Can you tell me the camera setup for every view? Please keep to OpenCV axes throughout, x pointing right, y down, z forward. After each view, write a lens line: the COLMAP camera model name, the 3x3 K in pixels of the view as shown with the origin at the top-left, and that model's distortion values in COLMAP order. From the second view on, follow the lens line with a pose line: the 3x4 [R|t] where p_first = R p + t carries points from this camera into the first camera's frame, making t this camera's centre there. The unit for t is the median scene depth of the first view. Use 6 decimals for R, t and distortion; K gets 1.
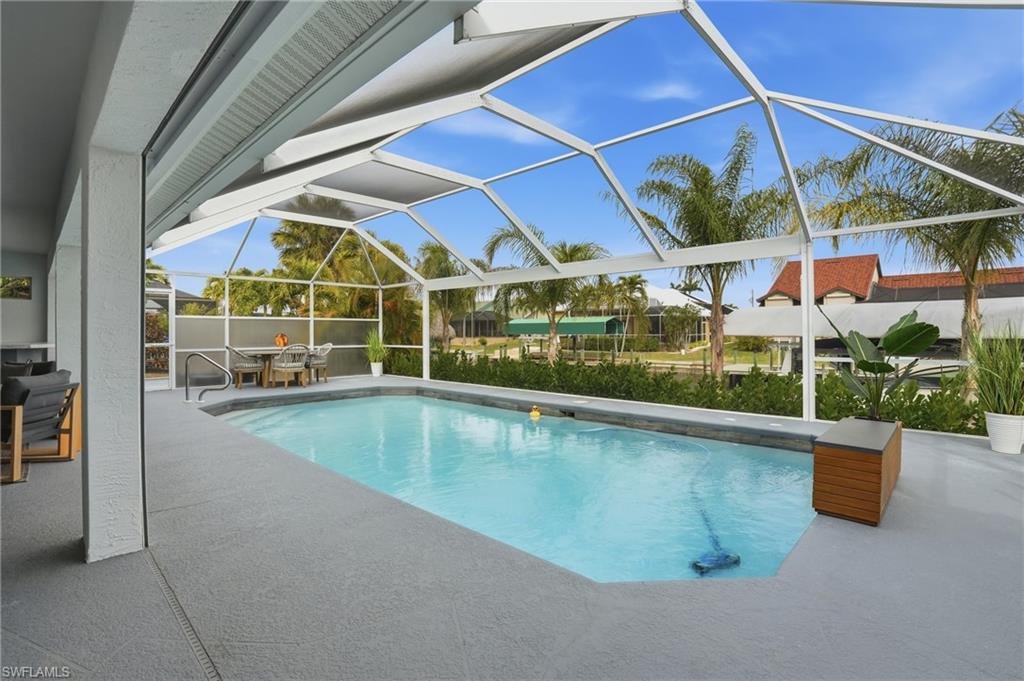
lens RADIAL K [[469.9, 0, 512.4], [0, 469.9, 331.1], [0, 0, 1]] dist [-0.041277, 0.008627]
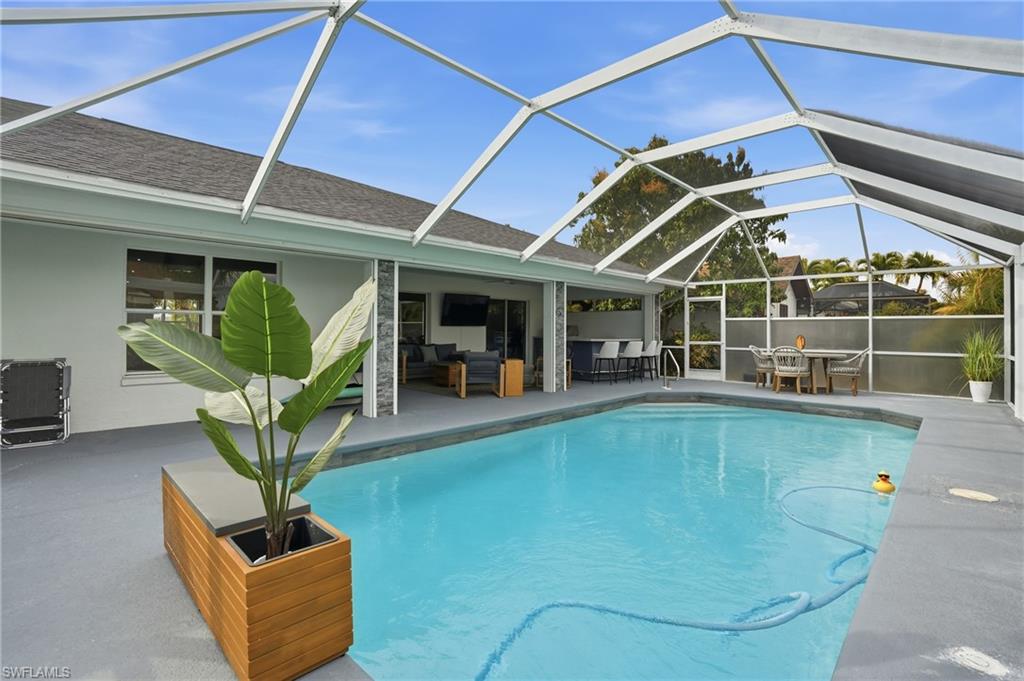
lens RADIAL K [[469.9, 0, 515.4], [0, 469.9, 335.3], [0, 0, 1]] dist [-0.041277, 0.008627]
pose [[0.000257, 0.013939, -0.999903, 0.450479], [-0.004220, 0.999894, 0.013938, -0.004100], [0.999991, 0.004216, 0.000316, 0.466758]]
